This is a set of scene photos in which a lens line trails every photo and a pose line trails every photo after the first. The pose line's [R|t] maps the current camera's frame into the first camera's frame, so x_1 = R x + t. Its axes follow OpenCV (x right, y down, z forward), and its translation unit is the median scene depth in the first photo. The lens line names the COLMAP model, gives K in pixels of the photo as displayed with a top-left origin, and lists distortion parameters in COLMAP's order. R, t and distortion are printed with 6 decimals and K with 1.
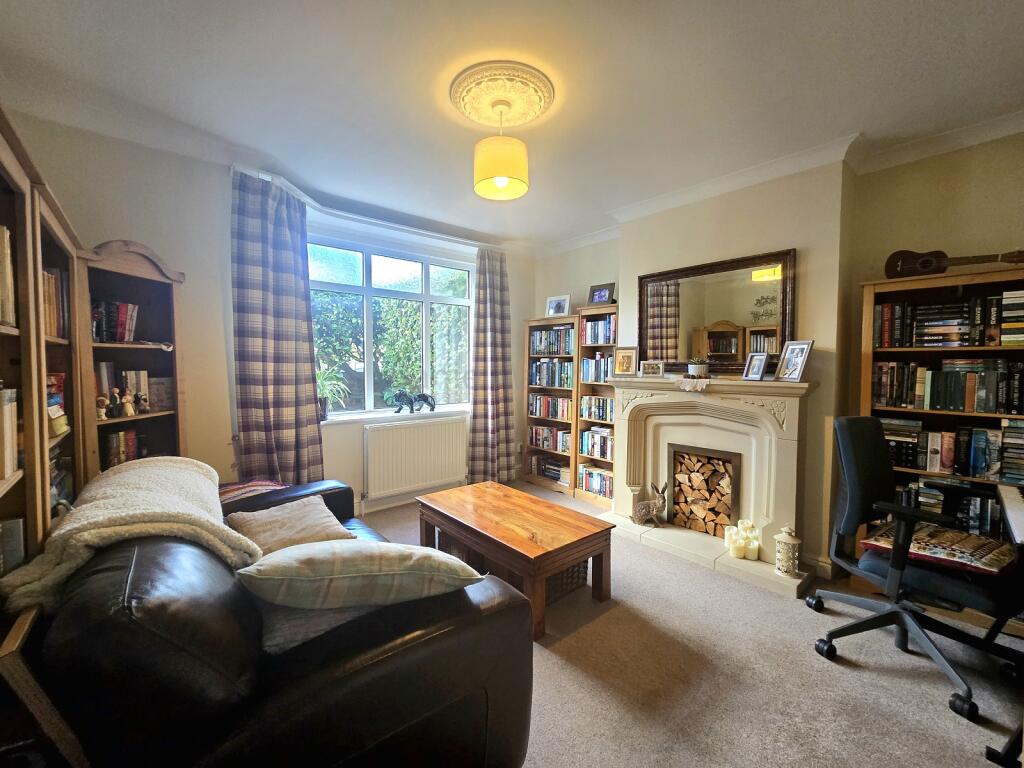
lens RADIAL K [[419.5, 0, 511.3], [0, 419.5, 383.6], [0, 0, 1]] dist [-0.003440, 0.000028]
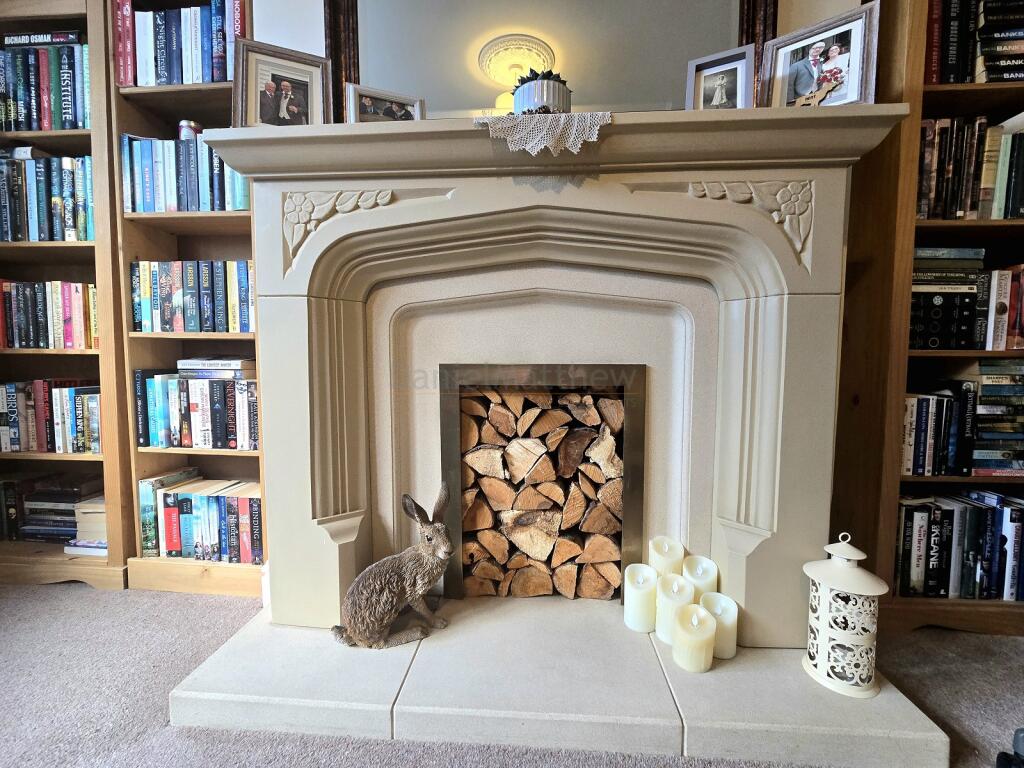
lens RADIAL K [[419.5, 0, 514.7], [0, 419.5, 381.9], [0, 0, 1]] dist [-0.003440, 0.000028]
pose [[0.704267, -0.050966, 0.708103, 0.153444], [0.032884, 0.998691, 0.039174, 0.123824], [-0.709173, -0.004304, 0.705021, 0.621455]]
